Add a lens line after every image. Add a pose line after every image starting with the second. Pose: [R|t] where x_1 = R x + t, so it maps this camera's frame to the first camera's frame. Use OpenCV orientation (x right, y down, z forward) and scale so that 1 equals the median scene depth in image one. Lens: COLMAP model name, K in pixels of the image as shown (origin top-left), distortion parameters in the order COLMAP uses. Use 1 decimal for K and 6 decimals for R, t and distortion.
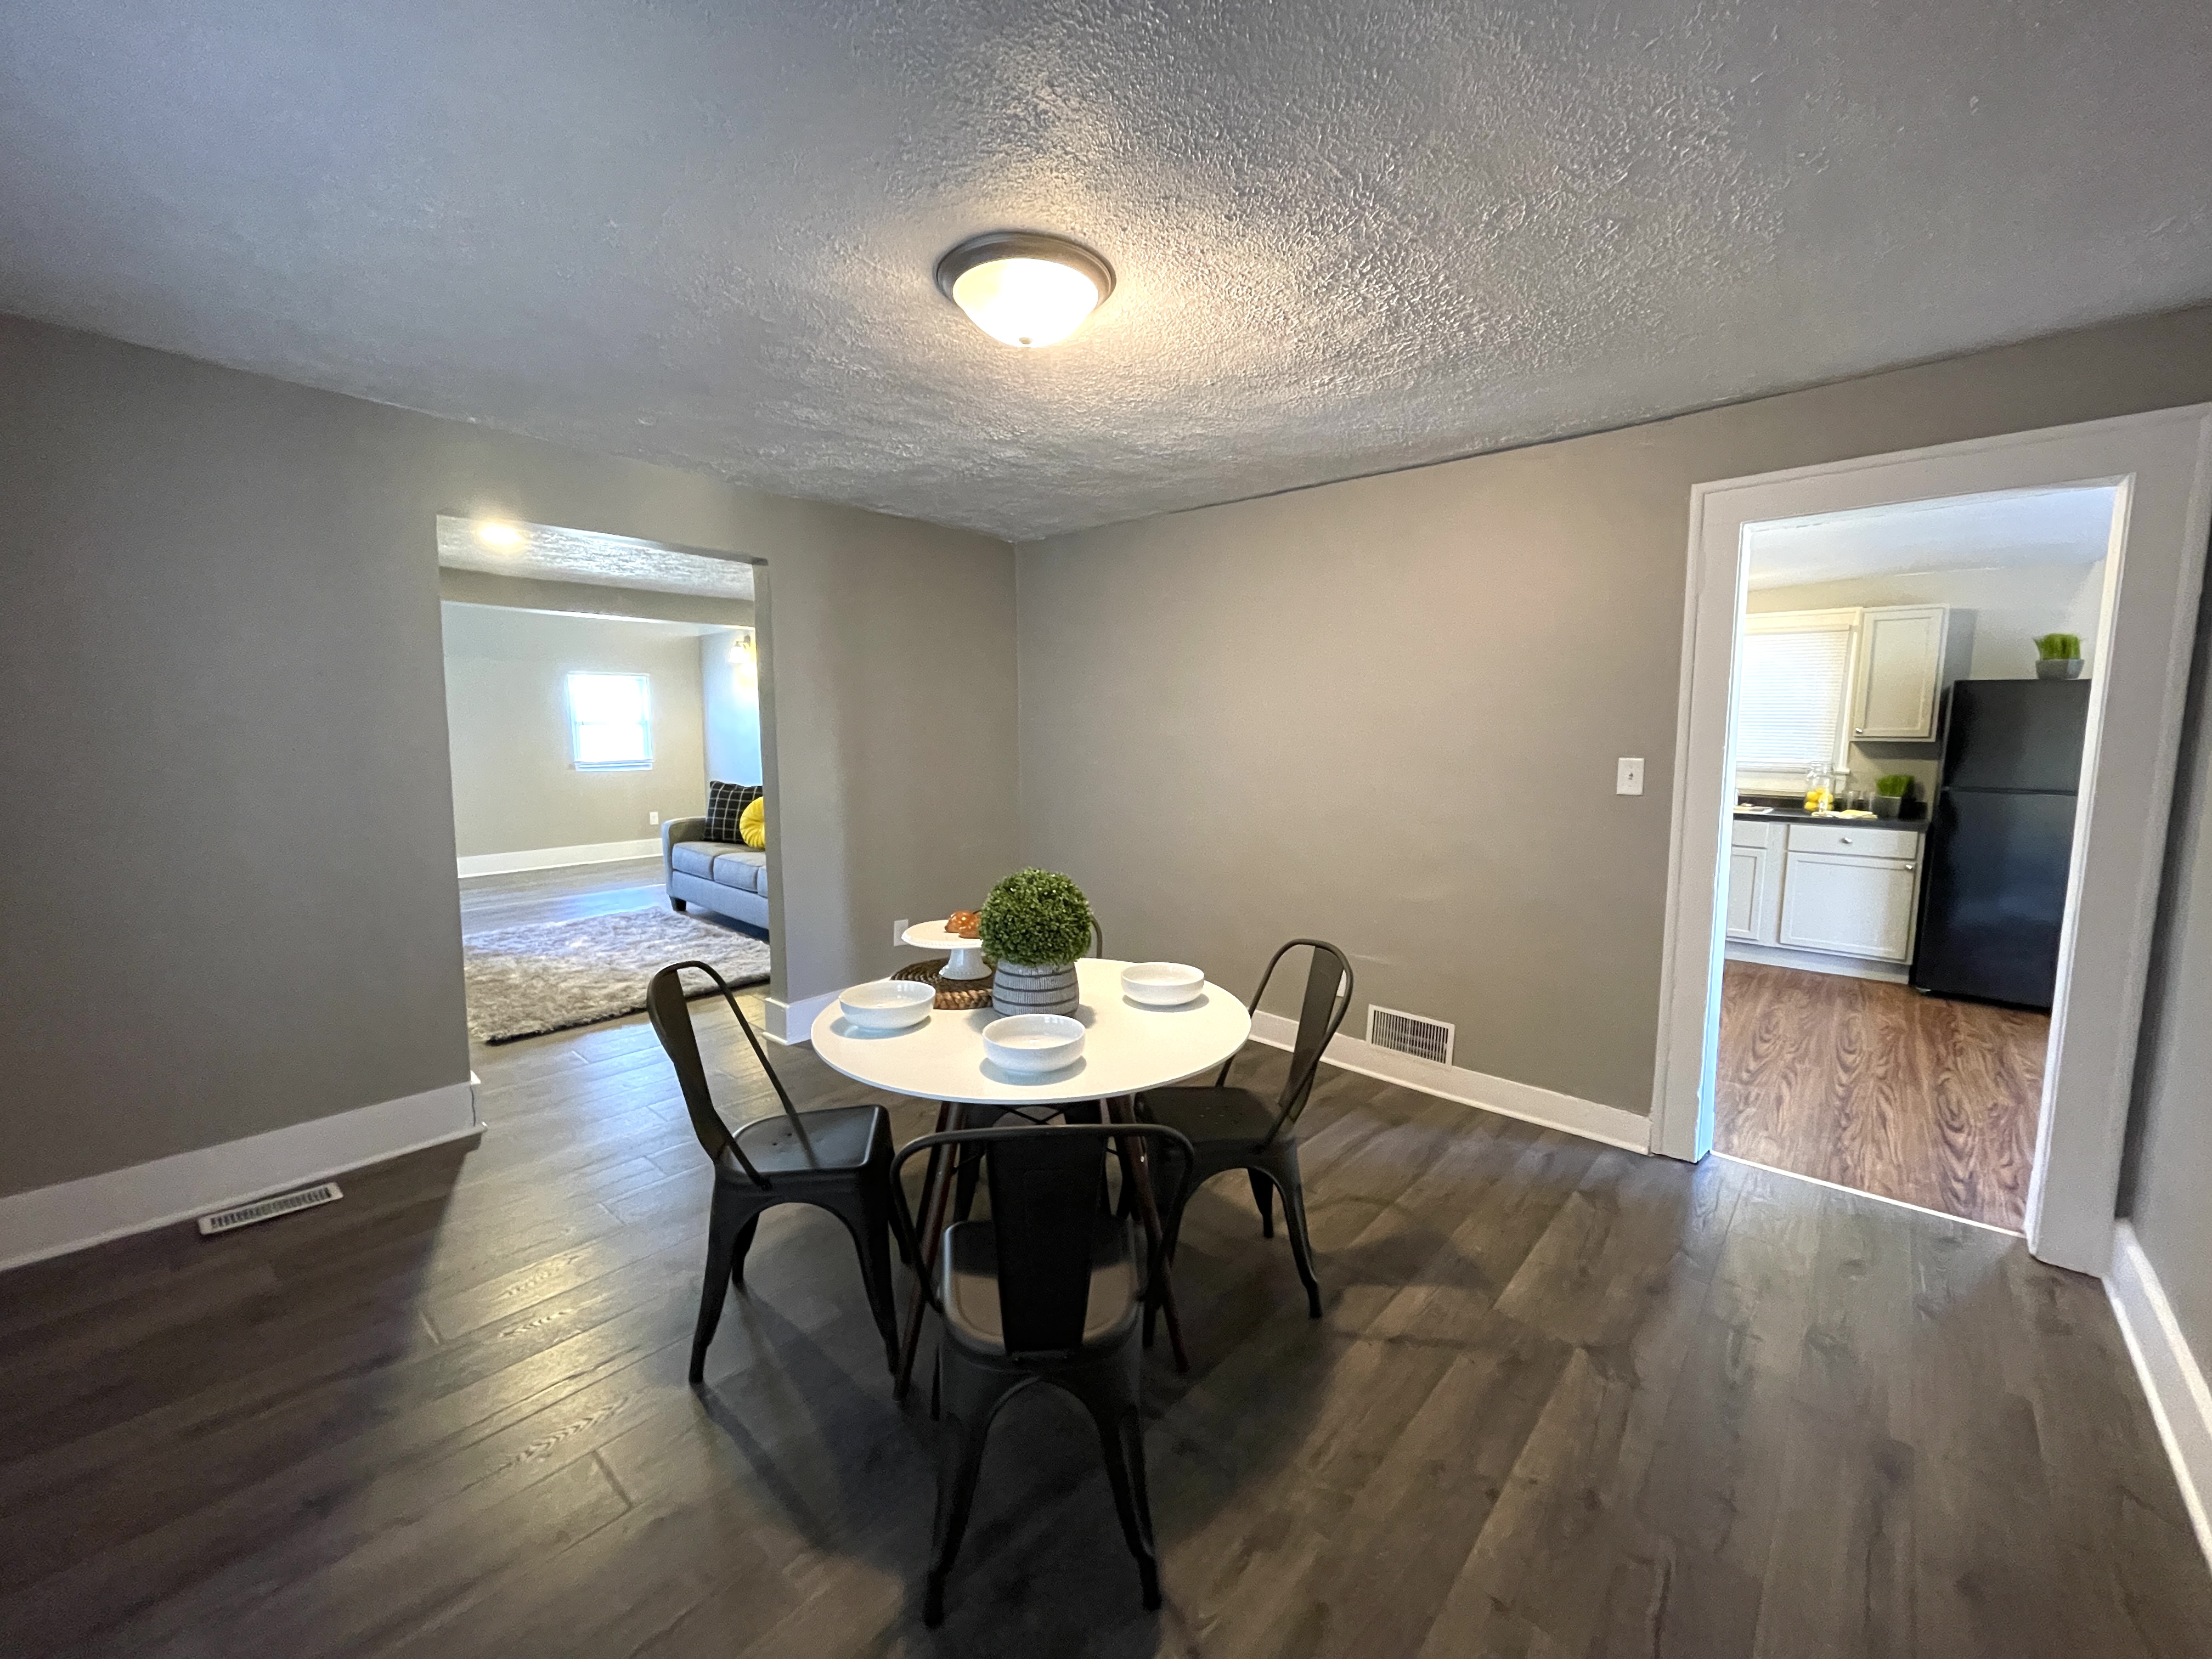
lens RADIAL K [[898.4, 0, 1106.9], [0, 898.4, 816.1], [0, 0, 1]] dist [-0.000363, 0.000507]
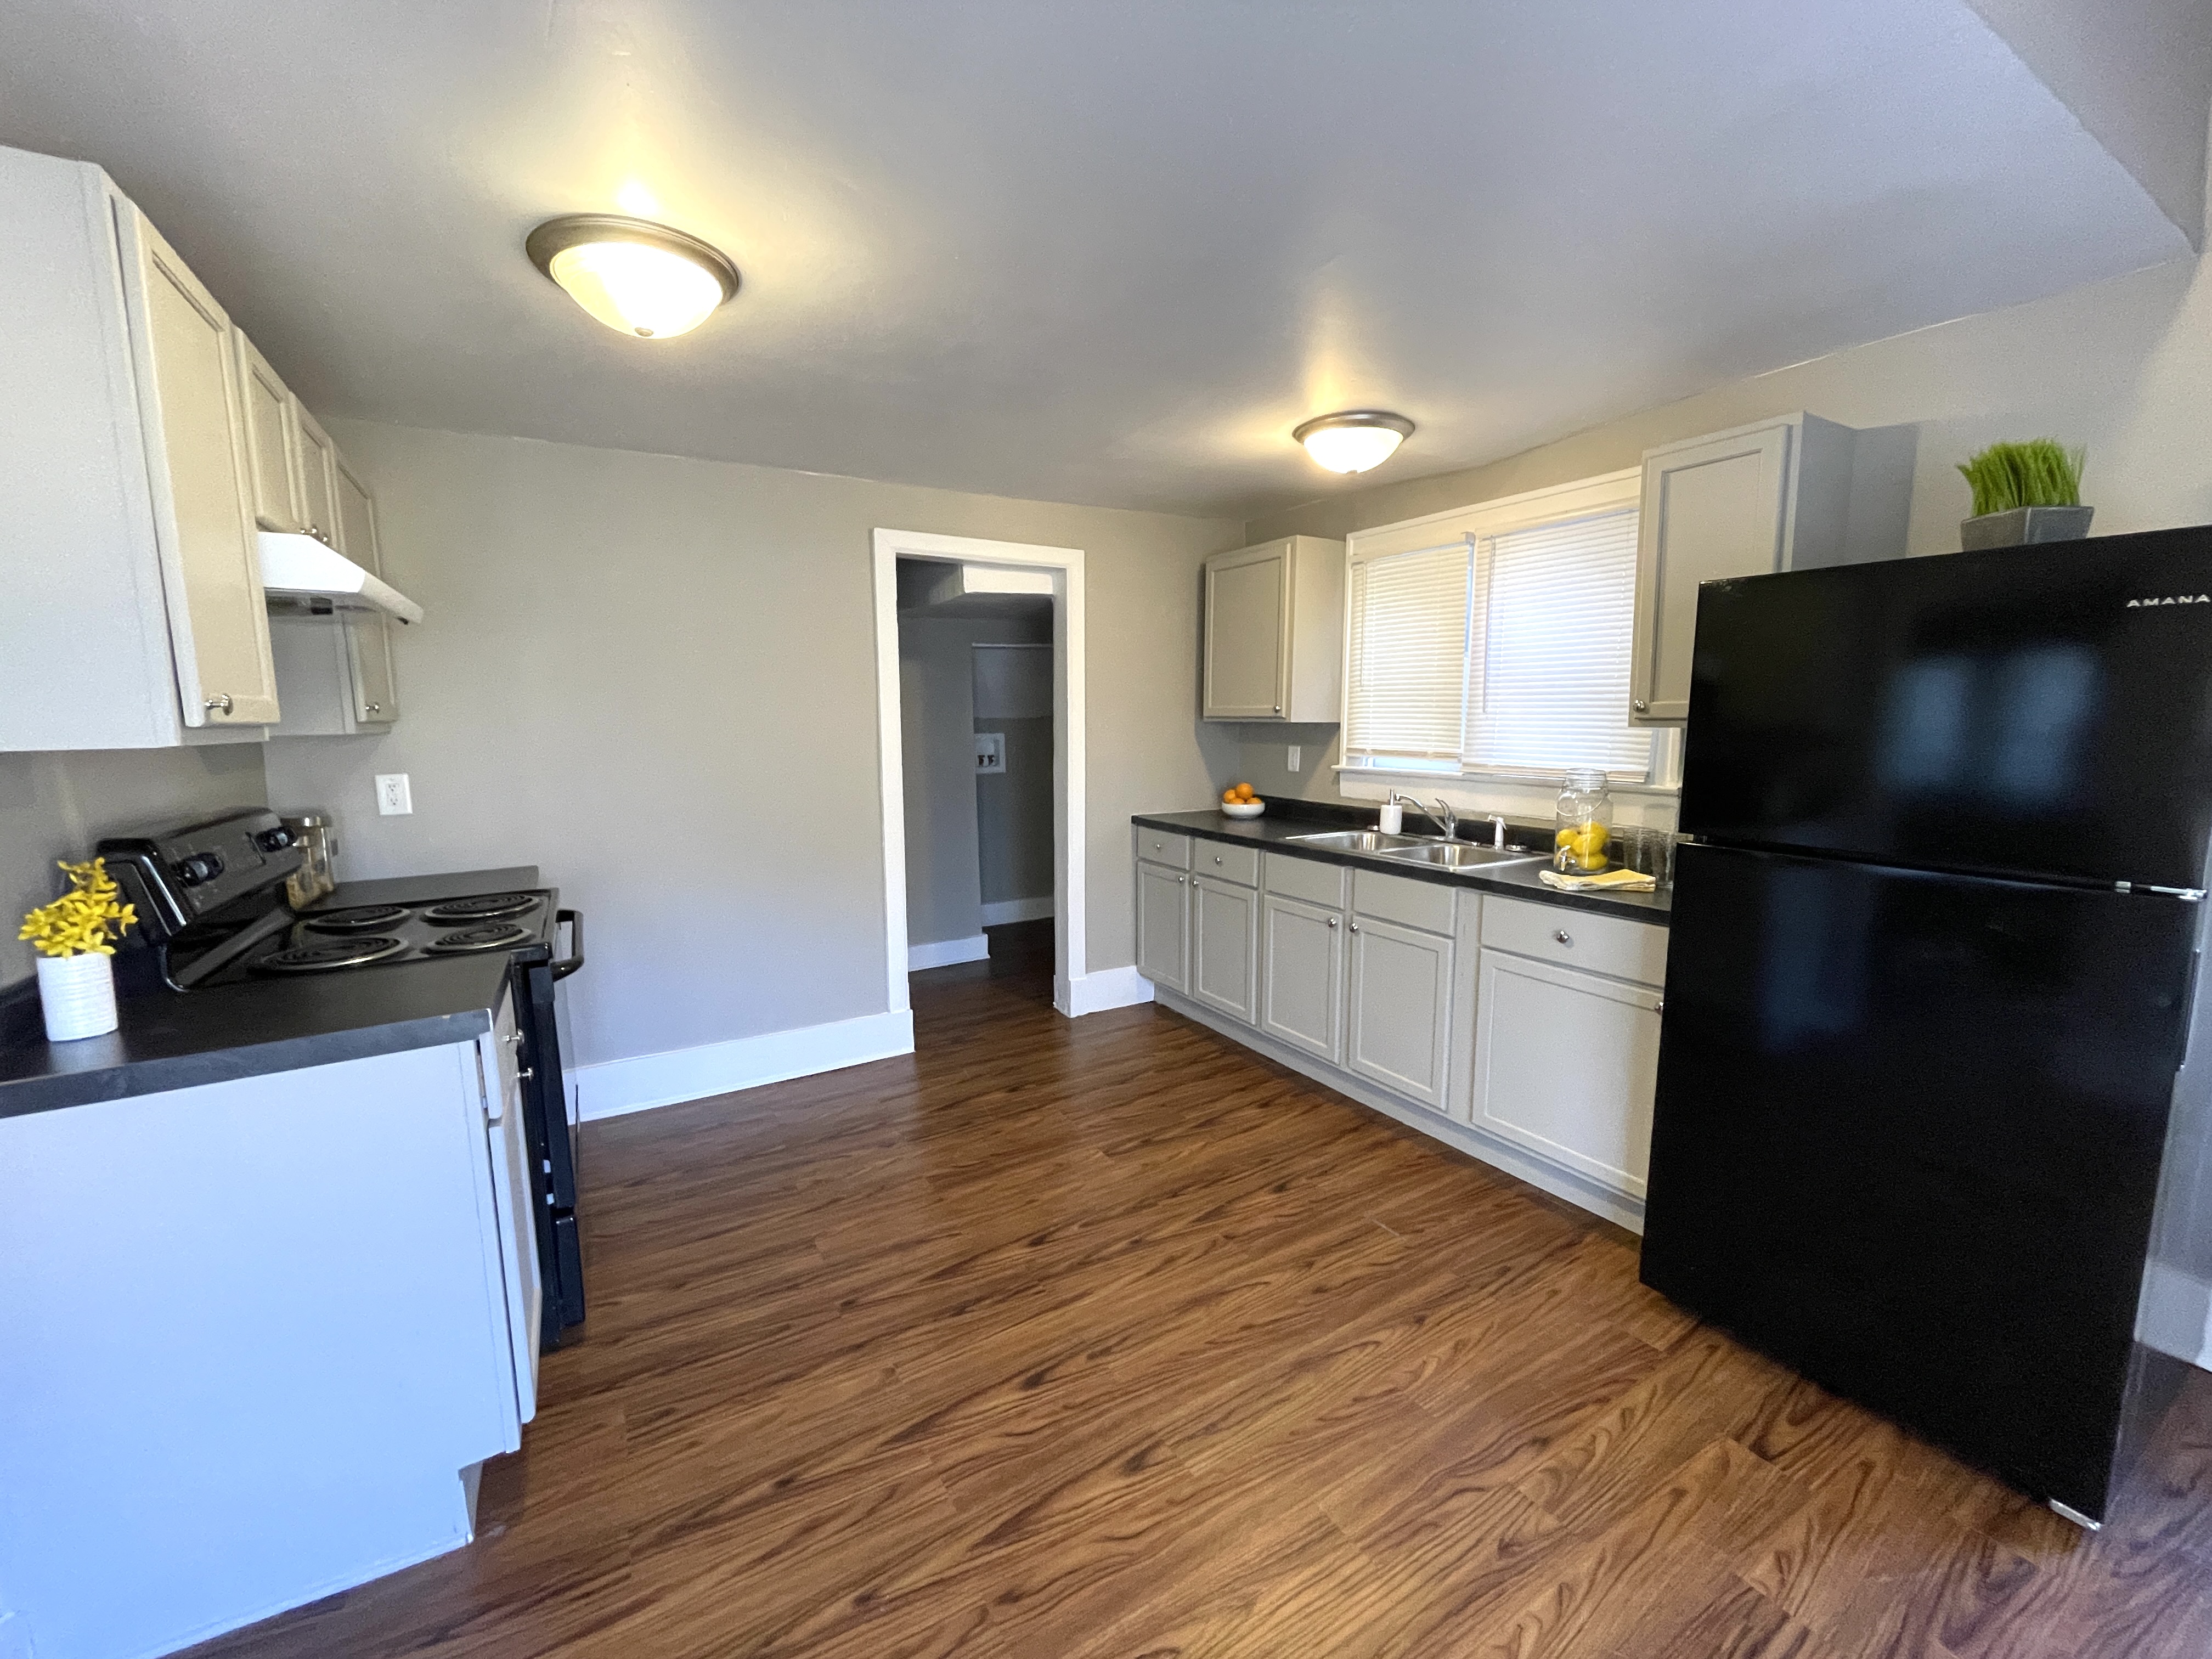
lens RADIAL K [[898.4, 0, 1117.6], [0, 898.4, 818.8], [0, 0, 1]] dist [-0.000363, 0.000507]
pose [[0.952297, 0.020519, -0.304483, 0.741760], [-0.018608, 0.999785, 0.009177, -0.035045], [0.304606, -0.003073, 0.952474, 0.471036]]
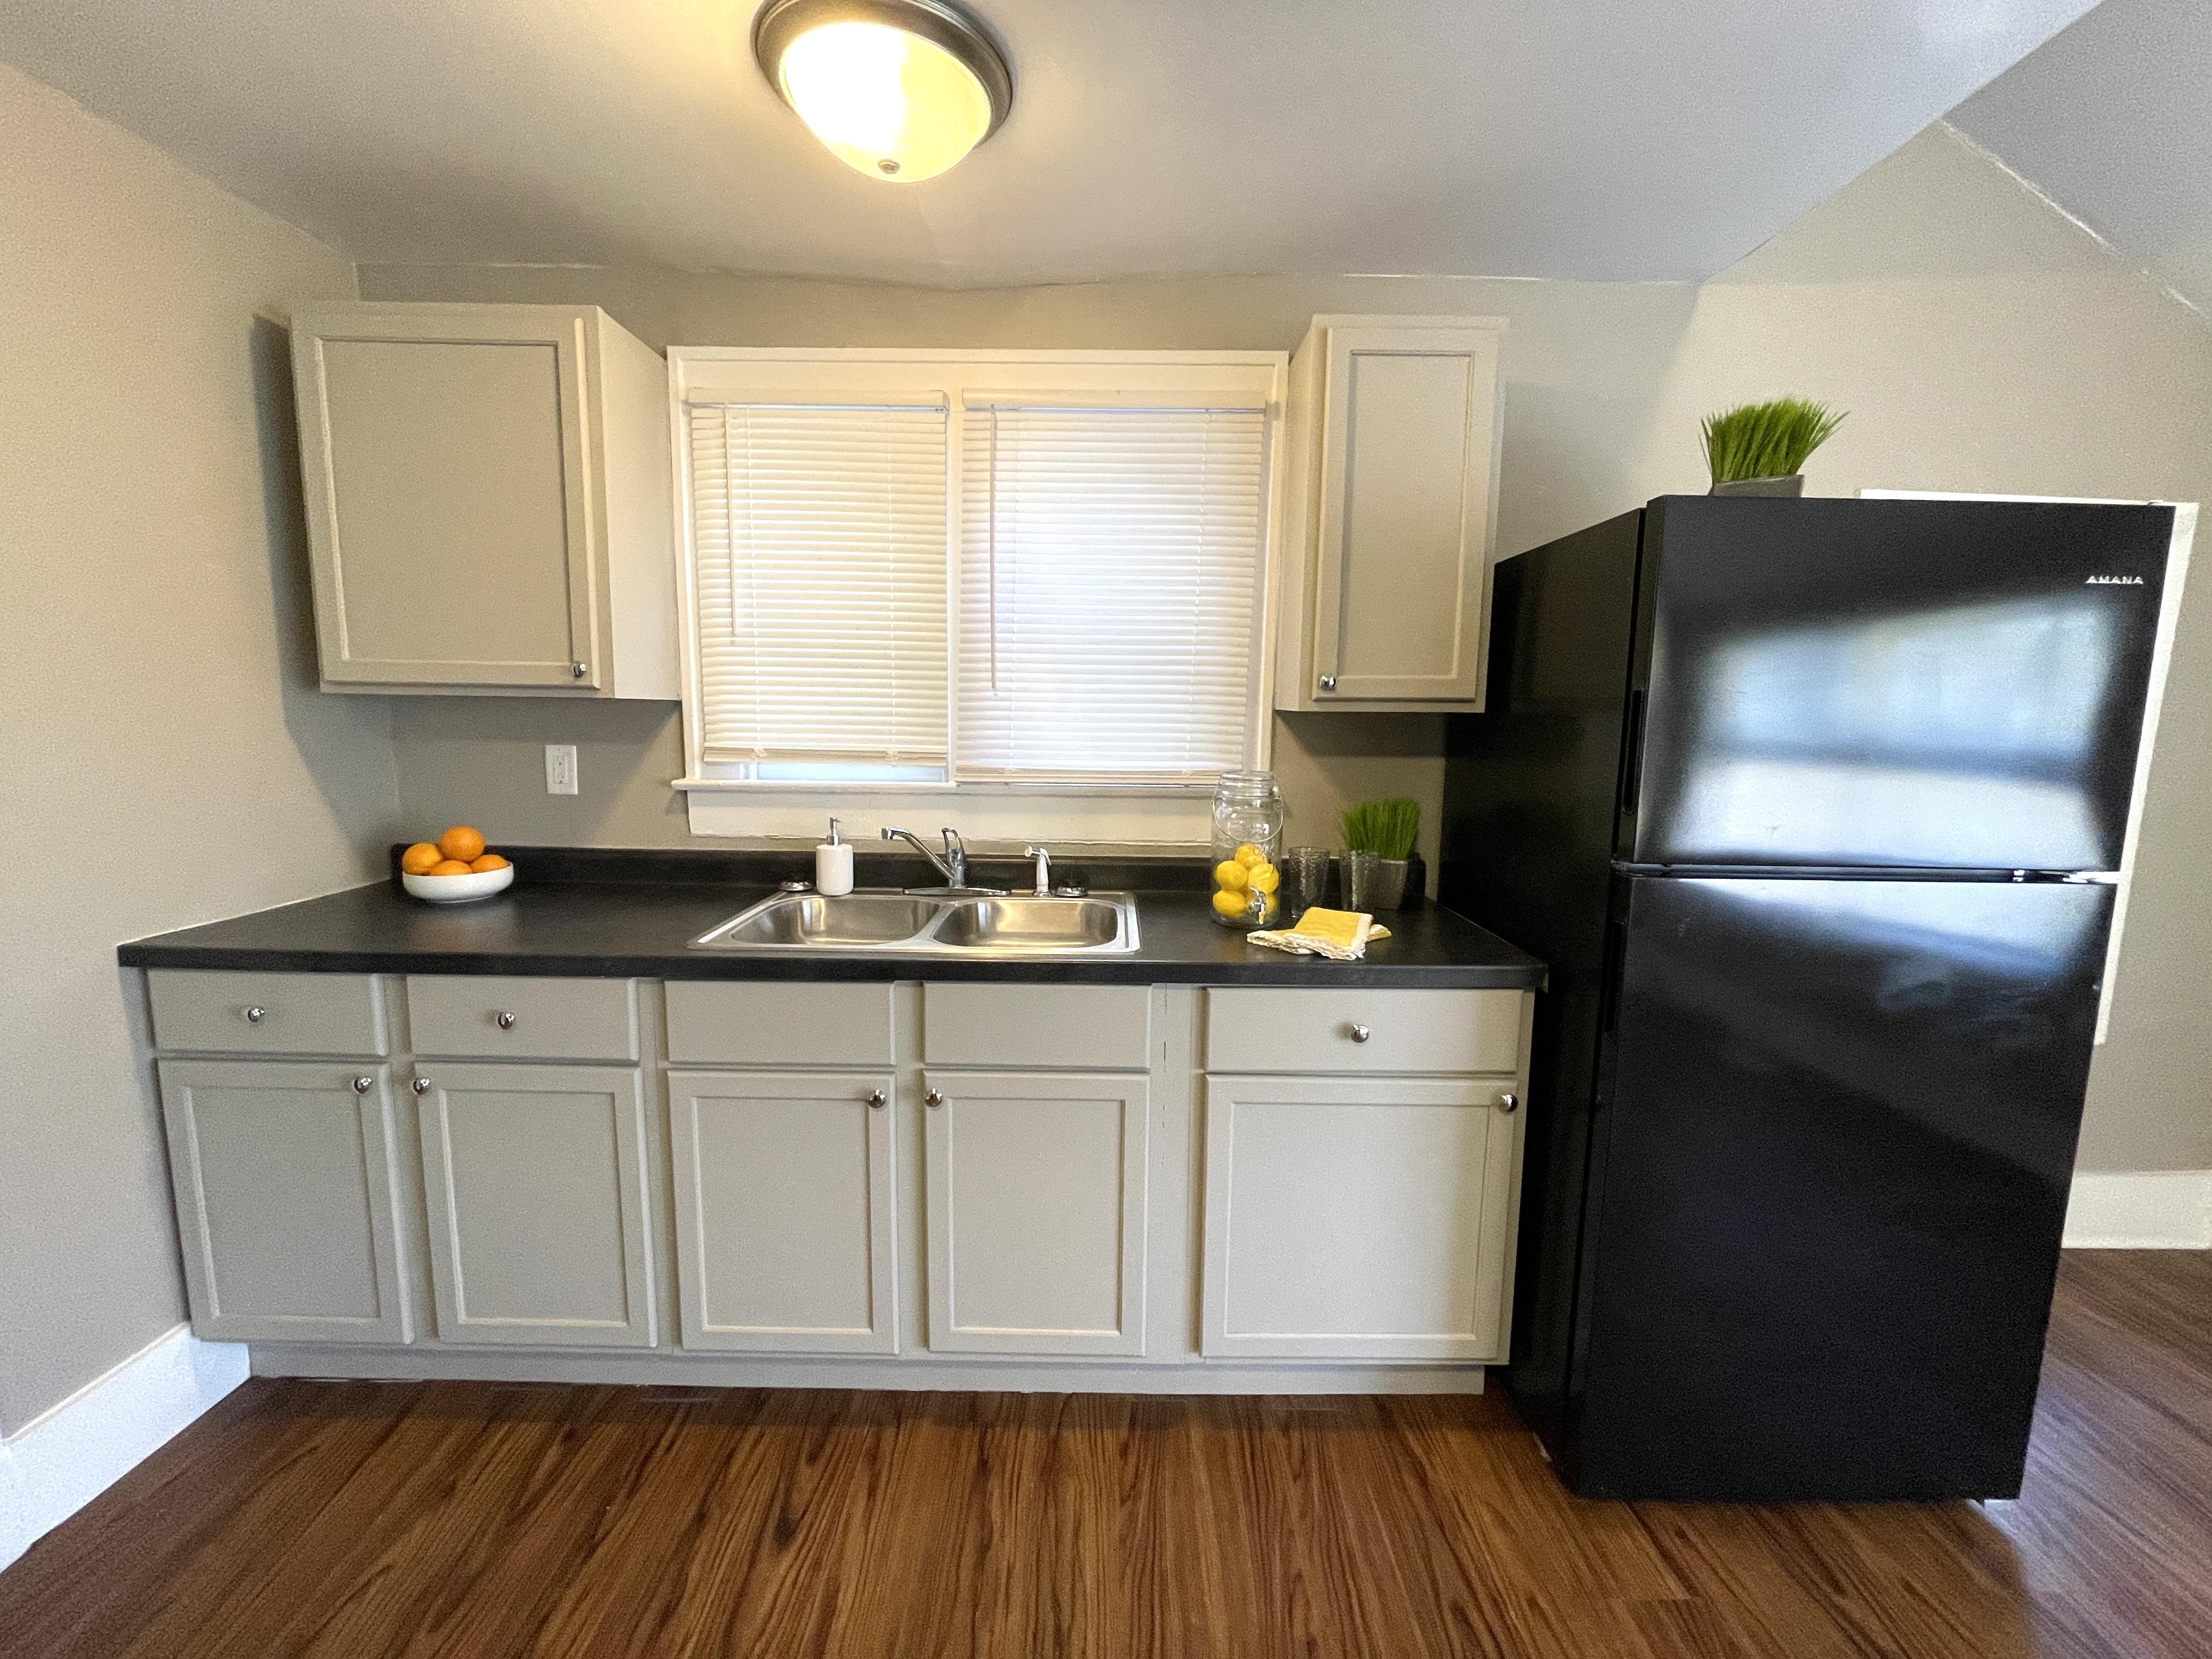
lens RADIAL K [[898.4, 0, 1106.2], [0, 898.4, 822.2], [0, 0, 1]] dist [-0.000363, 0.000507]
pose [[0.758210, -0.085097, 0.646433, 0.561339], [0.065607, 0.996372, 0.054212, -0.067350], [-0.648701, 0.001307, 0.761042, 0.816627]]
